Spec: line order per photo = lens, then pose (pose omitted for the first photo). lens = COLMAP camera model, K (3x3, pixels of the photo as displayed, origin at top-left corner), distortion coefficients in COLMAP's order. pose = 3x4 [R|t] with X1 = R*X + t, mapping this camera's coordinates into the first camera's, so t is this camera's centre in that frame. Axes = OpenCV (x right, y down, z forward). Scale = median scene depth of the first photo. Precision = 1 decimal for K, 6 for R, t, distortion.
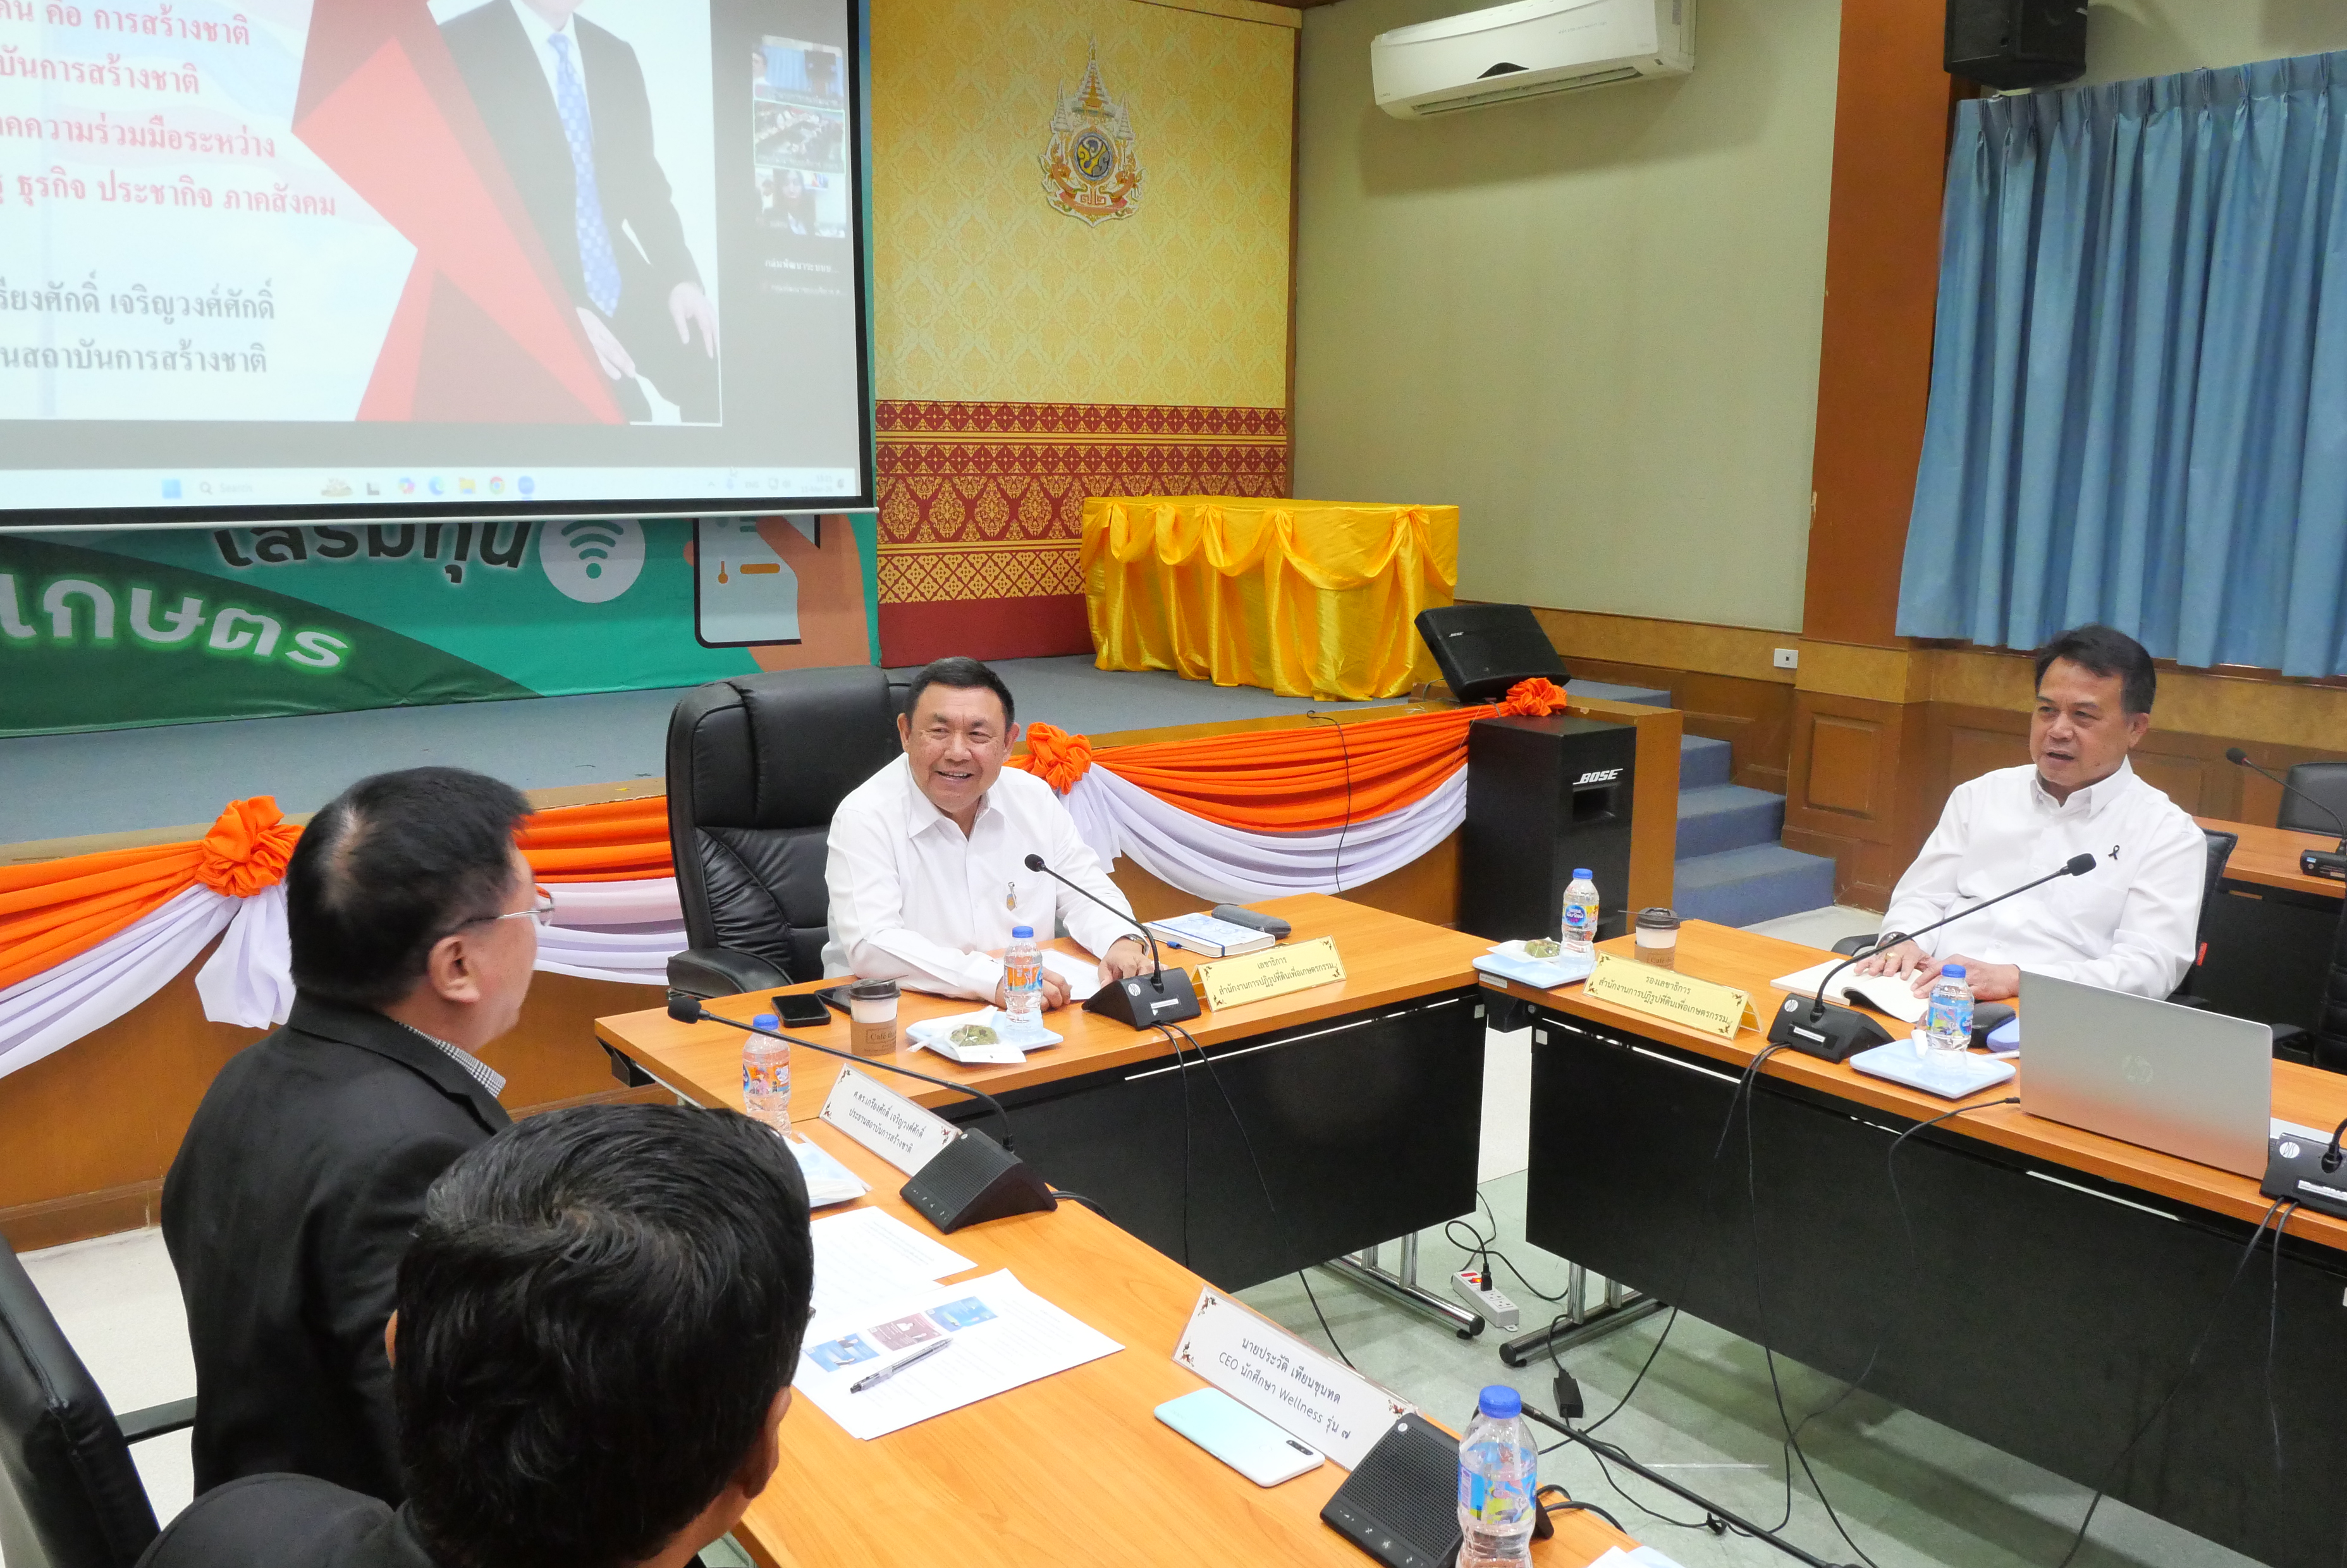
lens RADIAL K [[1851.9, 0, 1173.5], [0, 1851.9, 784.0], [0, 0, 1]] dist [-0.065689, 0.038845]
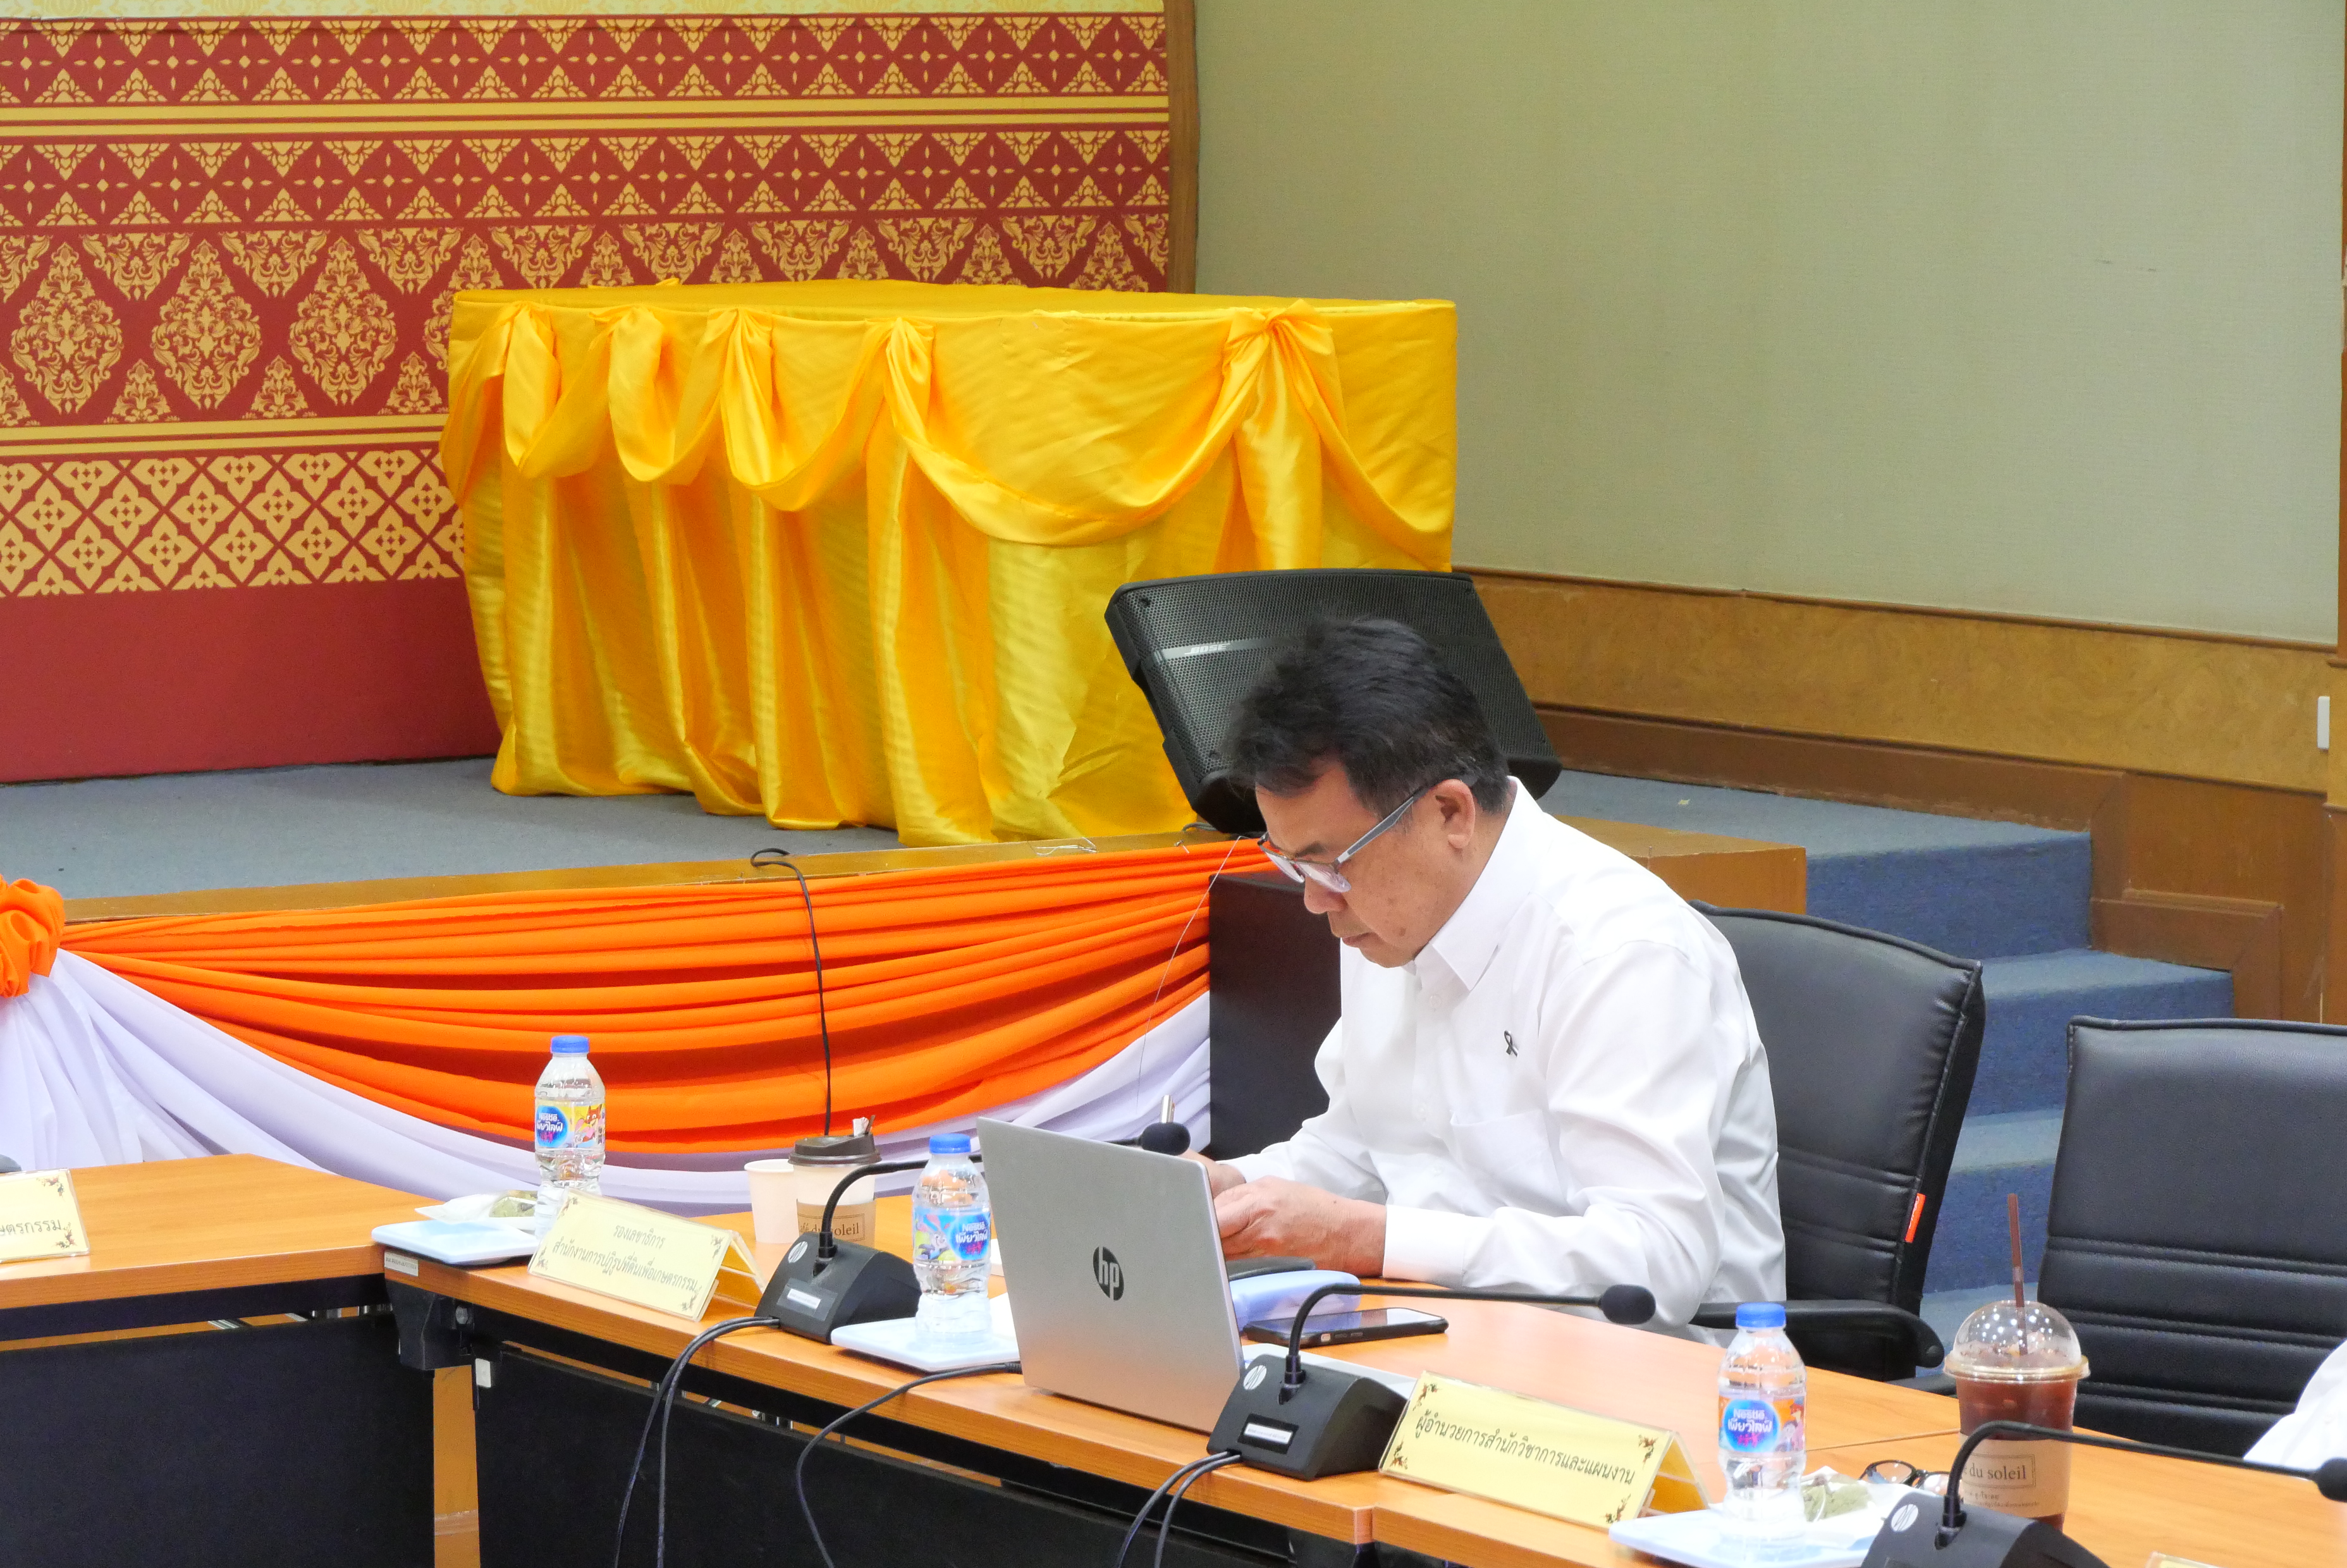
lens RADIAL K [[7356.5, 0, 1173.5], [0, 7356.5, 784.0], [0, 0, 1]] dist [-0.092909, 1.043022]
pose [[0.997045, -0.007040, -0.076490, 0.198876], [0.000556, 0.996426, -0.084466, 0.054238], [0.076812, 0.084174, 0.993486, -0.355805]]
